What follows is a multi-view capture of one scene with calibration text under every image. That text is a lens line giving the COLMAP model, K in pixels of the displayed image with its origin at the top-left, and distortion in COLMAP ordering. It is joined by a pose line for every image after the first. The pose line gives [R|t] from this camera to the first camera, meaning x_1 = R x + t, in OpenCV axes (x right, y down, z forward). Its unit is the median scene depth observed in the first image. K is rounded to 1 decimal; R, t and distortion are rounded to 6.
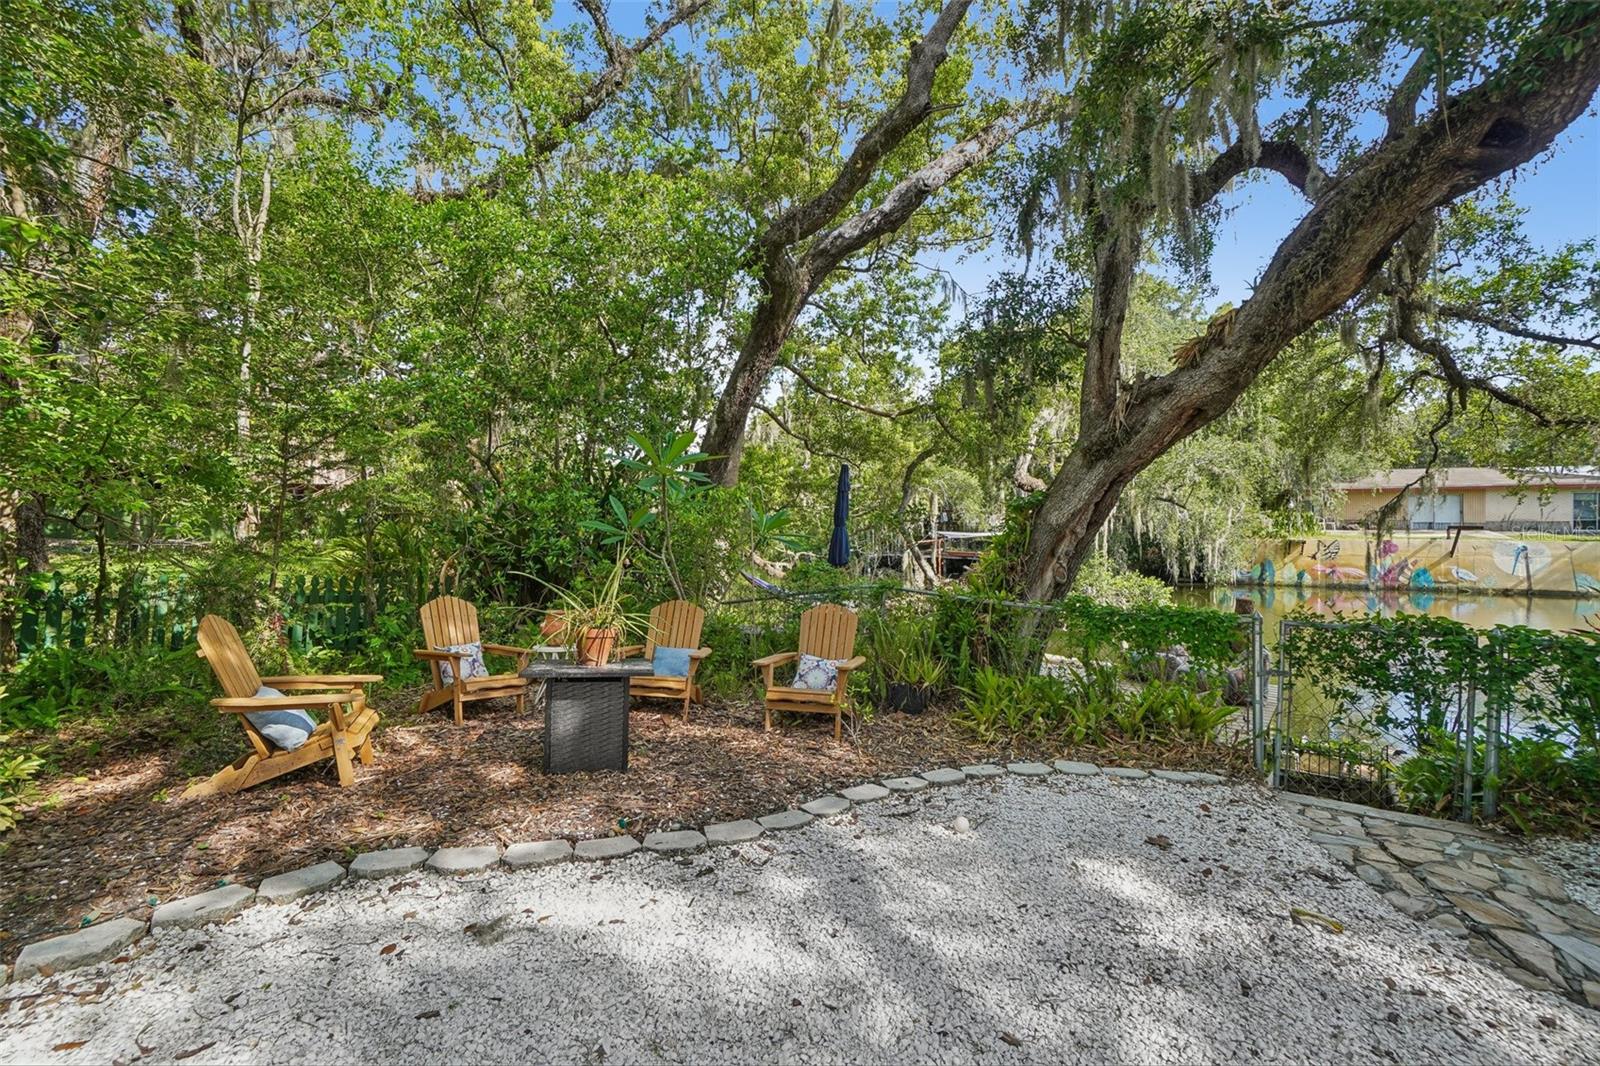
lens RADIAL K [[706.1, 0, 804.0], [0, 706.1, 521.8], [0, 0, 1]] dist [-0.063576, 0.022804]
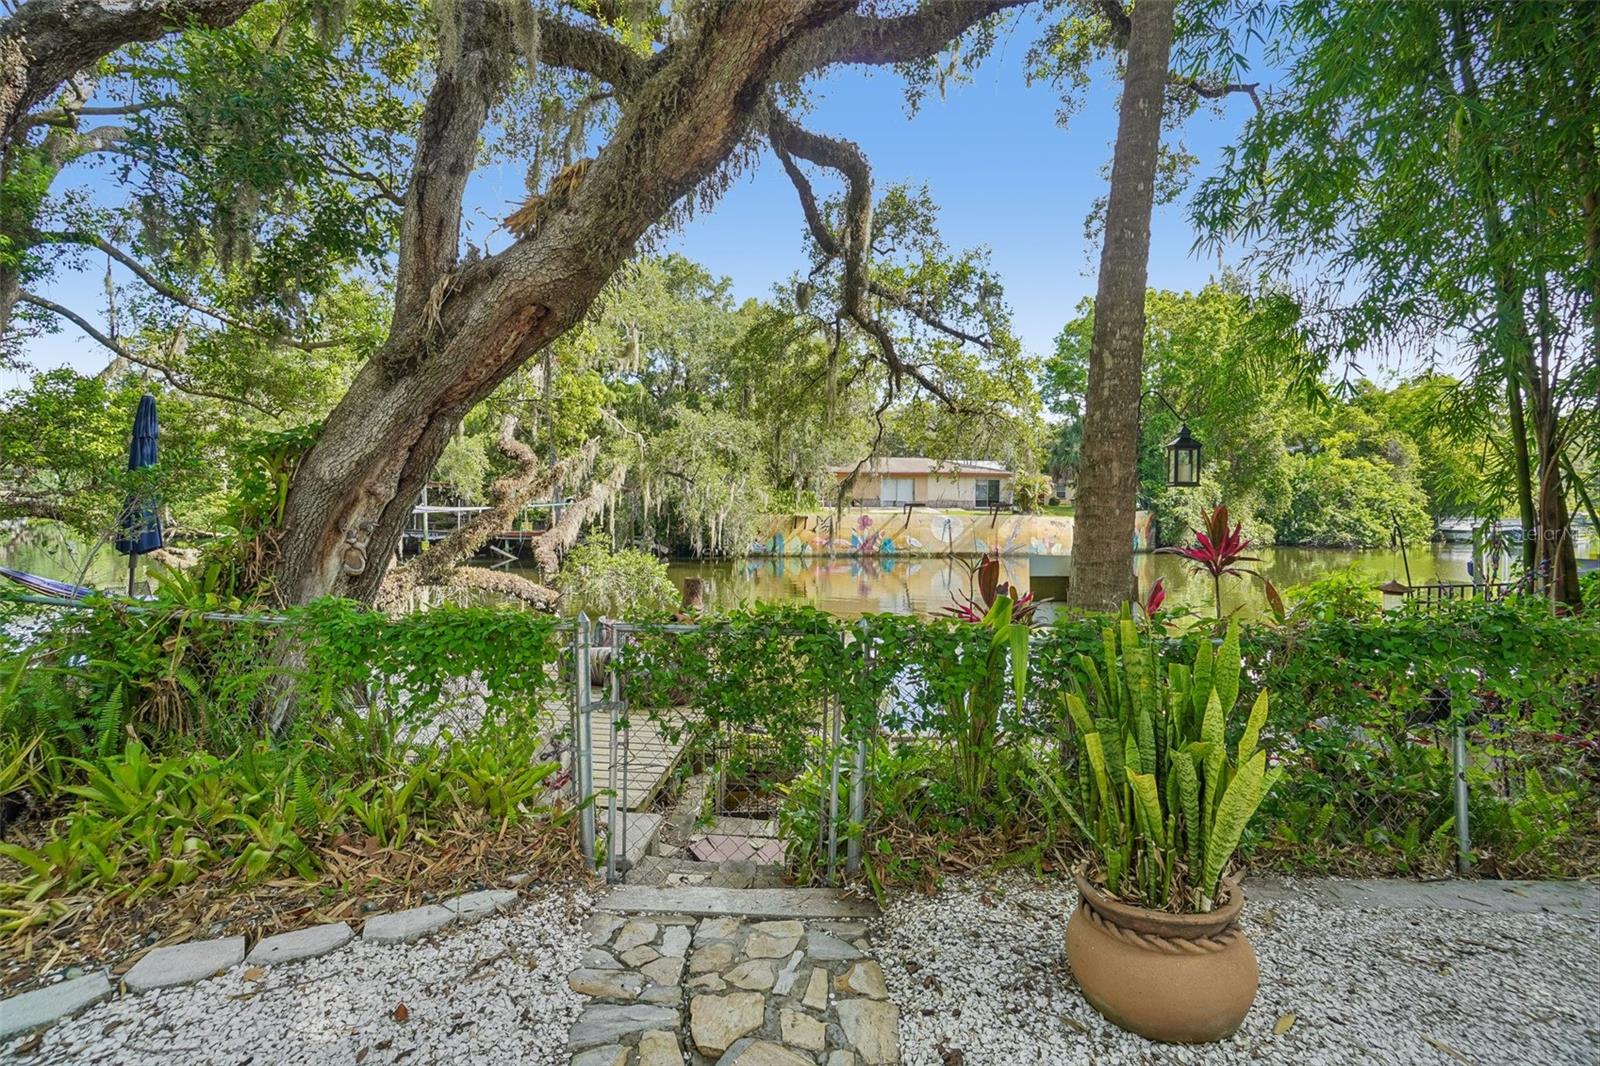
lens RADIAL K [[706.1, 0, 804.0], [0, 706.1, 521.8], [0, 0, 1]] dist [-0.063576, 0.022804]
pose [[0.820487, -0.010922, 0.571561, 0.193585], [-0.006733, 0.999564, 0.028765, 0.011203], [-0.571626, -0.027450, 0.820055, 0.149459]]
